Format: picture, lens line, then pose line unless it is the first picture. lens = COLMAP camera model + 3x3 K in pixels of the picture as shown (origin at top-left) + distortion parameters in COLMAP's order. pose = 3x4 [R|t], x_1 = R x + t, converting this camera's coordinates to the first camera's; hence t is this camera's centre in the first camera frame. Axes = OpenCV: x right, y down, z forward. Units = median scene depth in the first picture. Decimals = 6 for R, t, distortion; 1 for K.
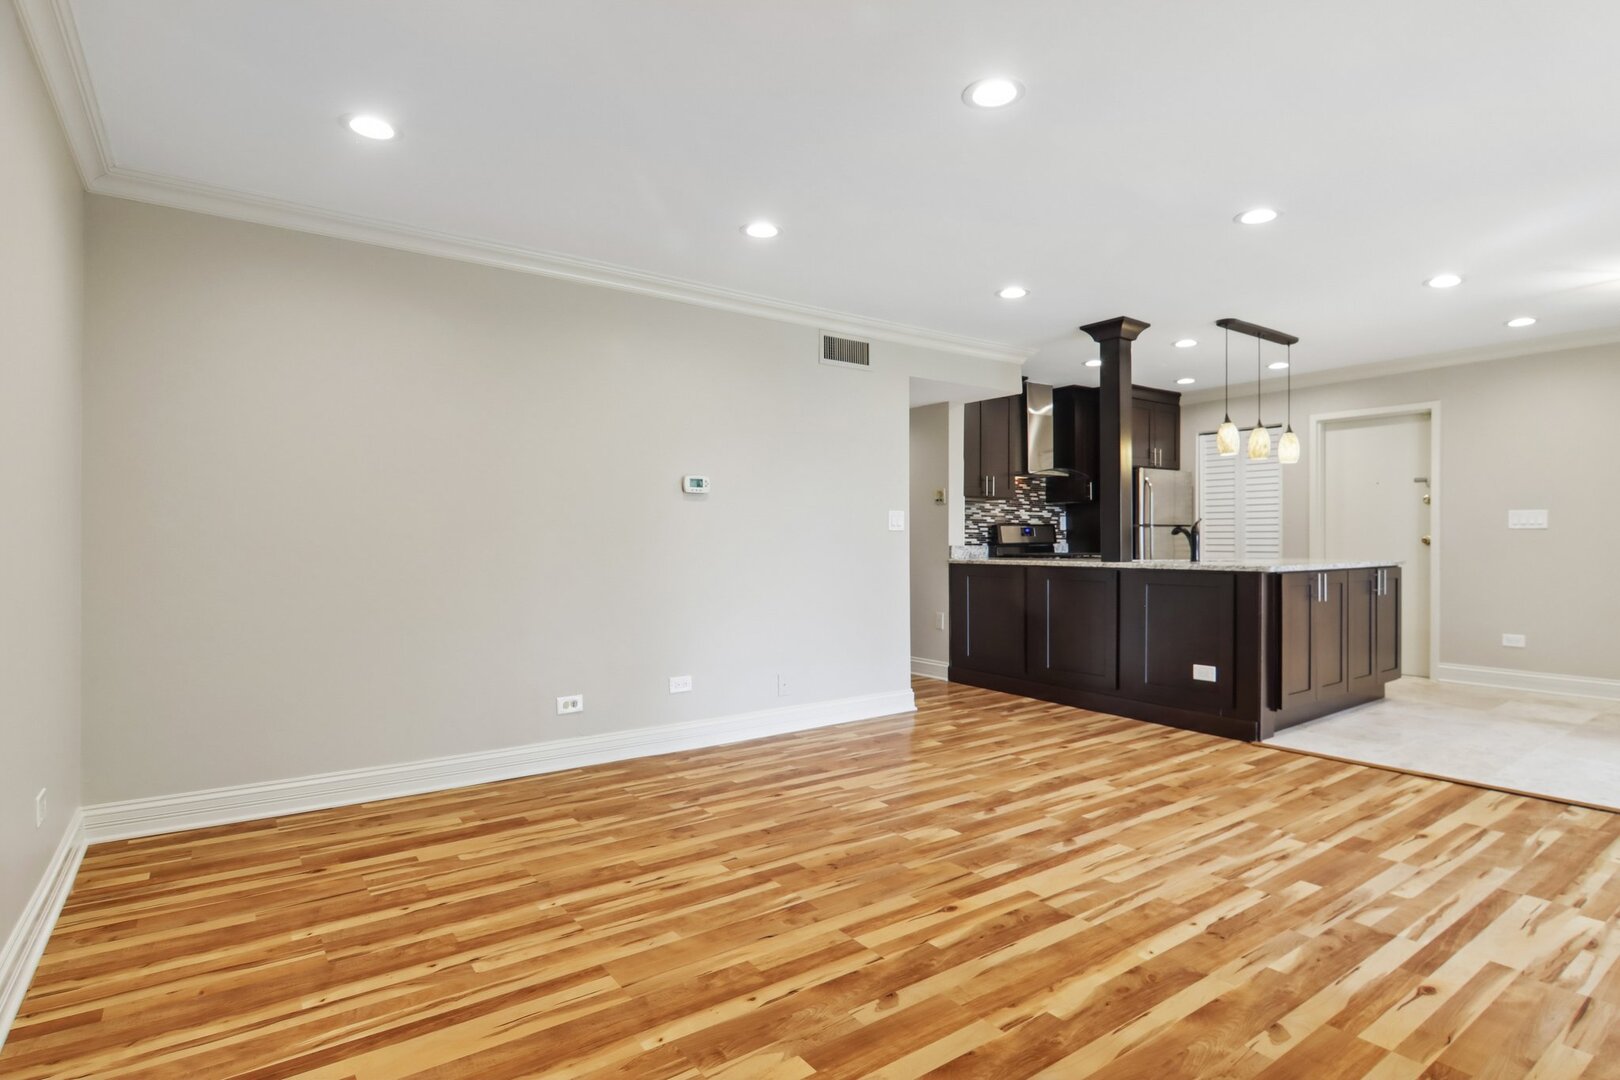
lens RADIAL K [[833.4, 0, 848.7], [0, 833.4, 529.4], [0, 0, 1]] dist [-0.002026, -0.001014]
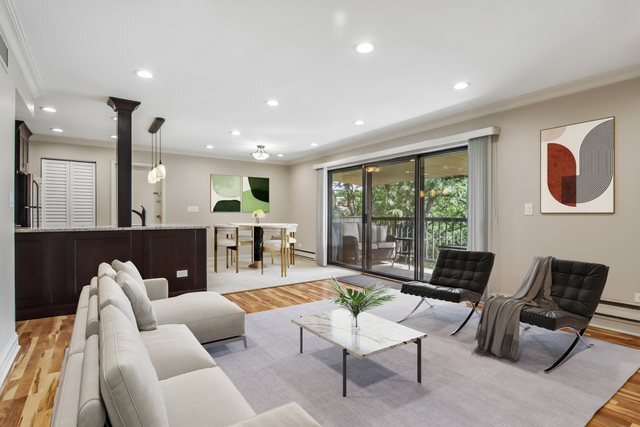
lens RADIAL K [[329.3, 0, 315.8], [0, 329.3, 218.4], [0, 0, 1]] dist [-0.002026, -0.001014]
pose [[0.065146, -0.007276, 0.997849, -0.315228], [-0.014240, 0.999865, 0.008220, 0.004394], [-0.997774, -0.014745, 0.065034, 0.392623]]
